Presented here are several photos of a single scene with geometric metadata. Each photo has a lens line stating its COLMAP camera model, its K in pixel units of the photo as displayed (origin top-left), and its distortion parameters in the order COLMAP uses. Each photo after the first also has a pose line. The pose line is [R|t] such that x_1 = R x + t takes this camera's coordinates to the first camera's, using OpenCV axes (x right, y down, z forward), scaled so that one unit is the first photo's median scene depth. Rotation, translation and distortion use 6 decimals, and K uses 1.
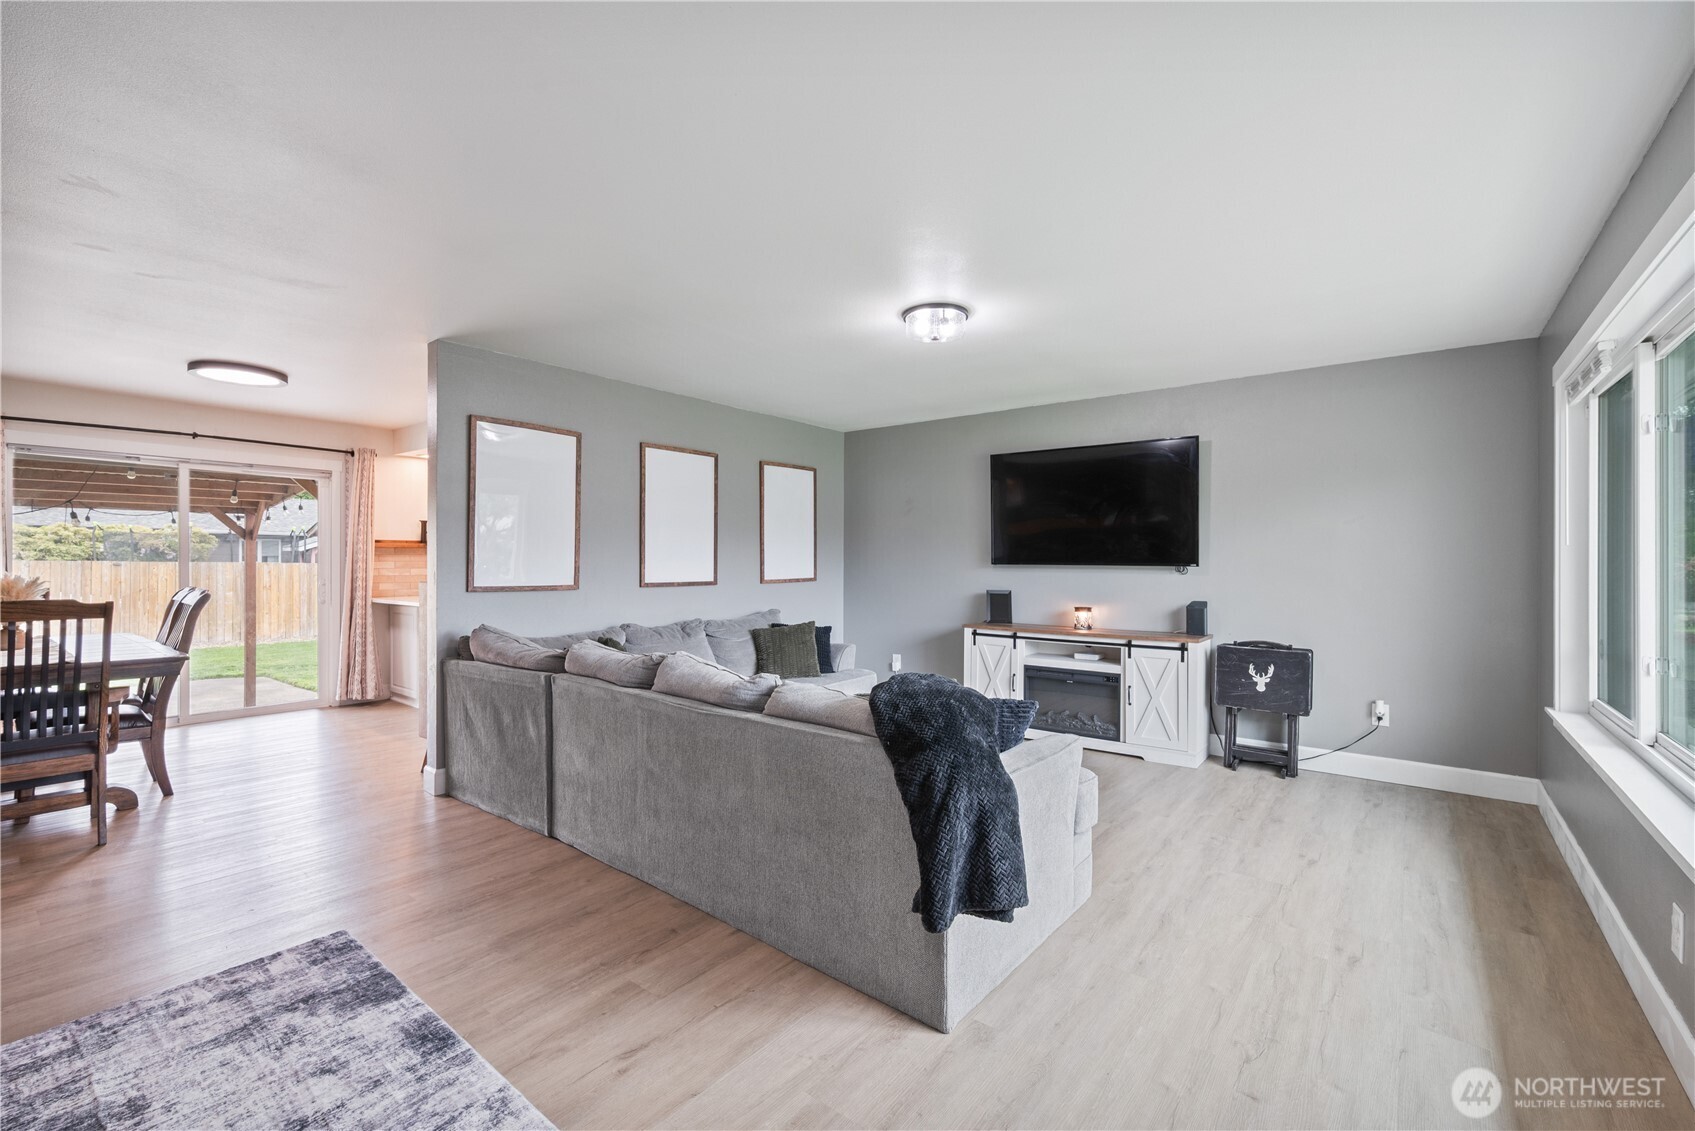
lens RADIAL K [[722.9, 0, 841.4], [0, 722.9, 563.6], [0, 0, 1]] dist [0.003307, 0.000107]
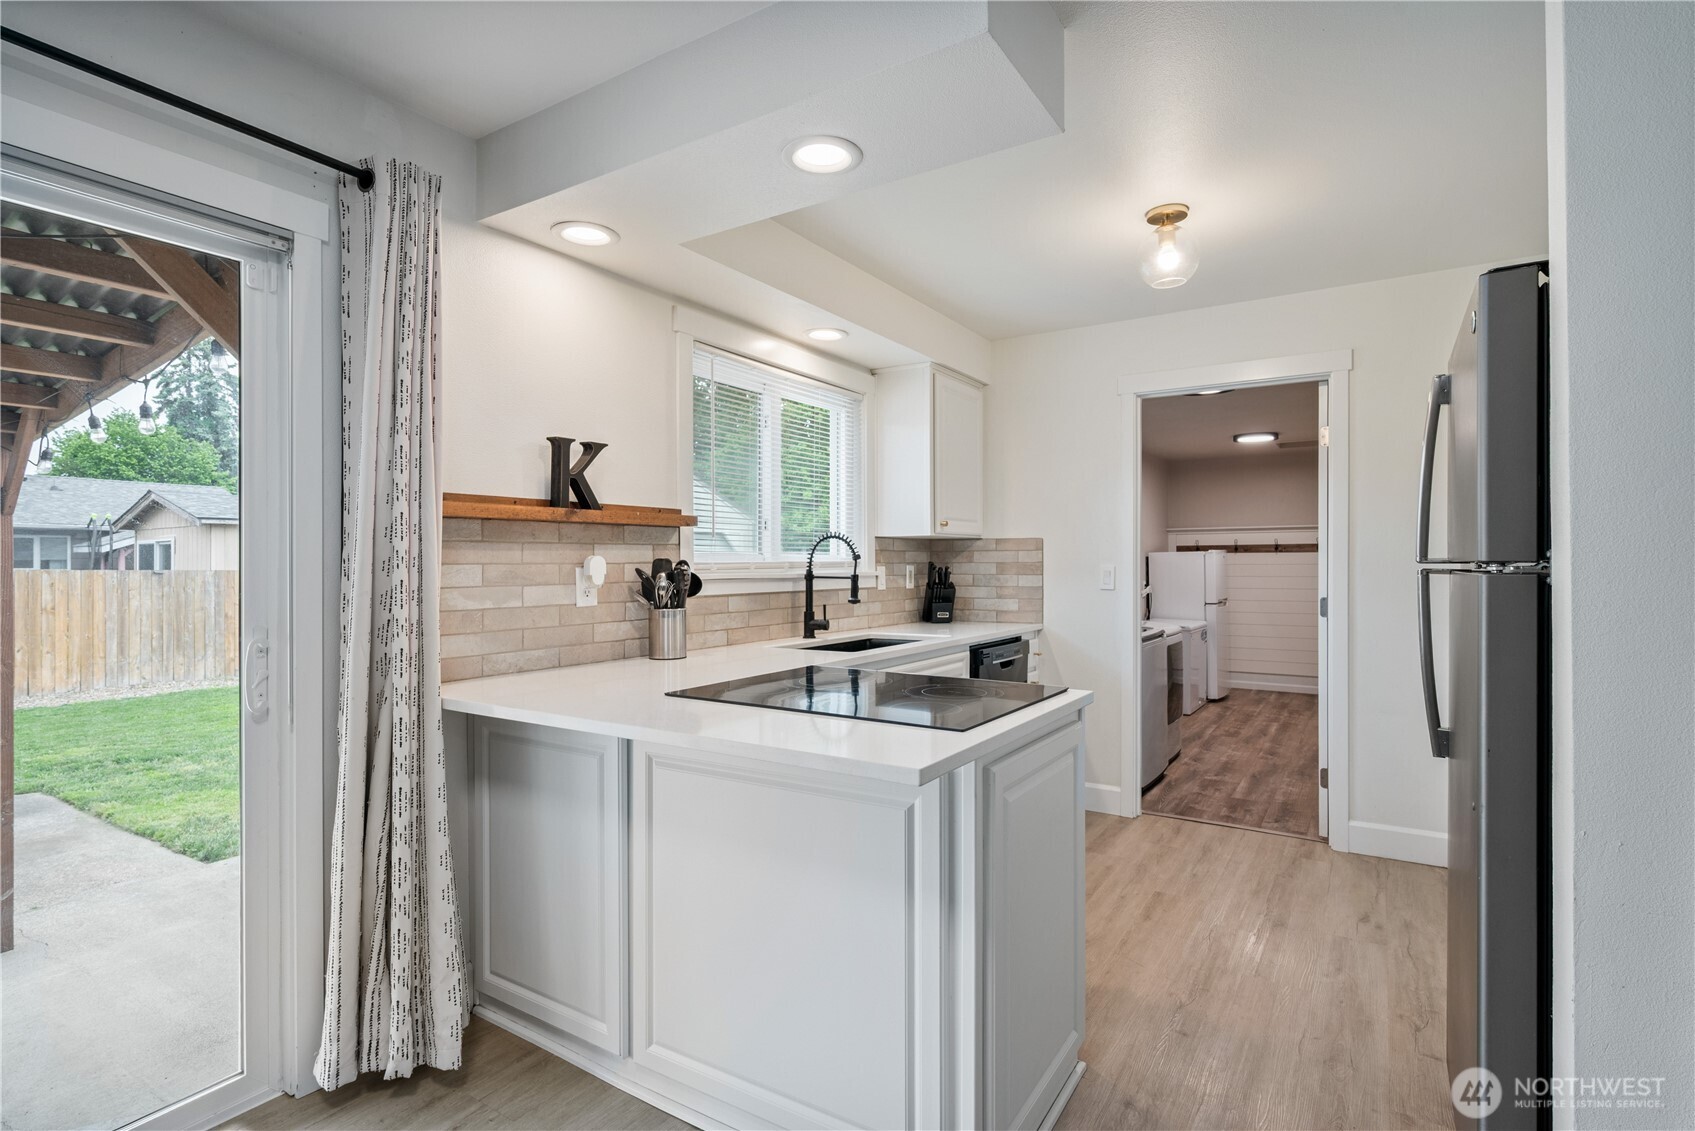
lens RADIAL K [[829.7, 0, 845.5], [0, 829.7, 565.6], [0, 0, 1]] dist [-0.001822, 0.000391]
pose [[0.995541, -0.003477, 0.094269, -0.304349], [0.003804, 0.999987, -0.003281, -0.000245], [-0.094256, 0.003625, 0.995541, 0.387334]]
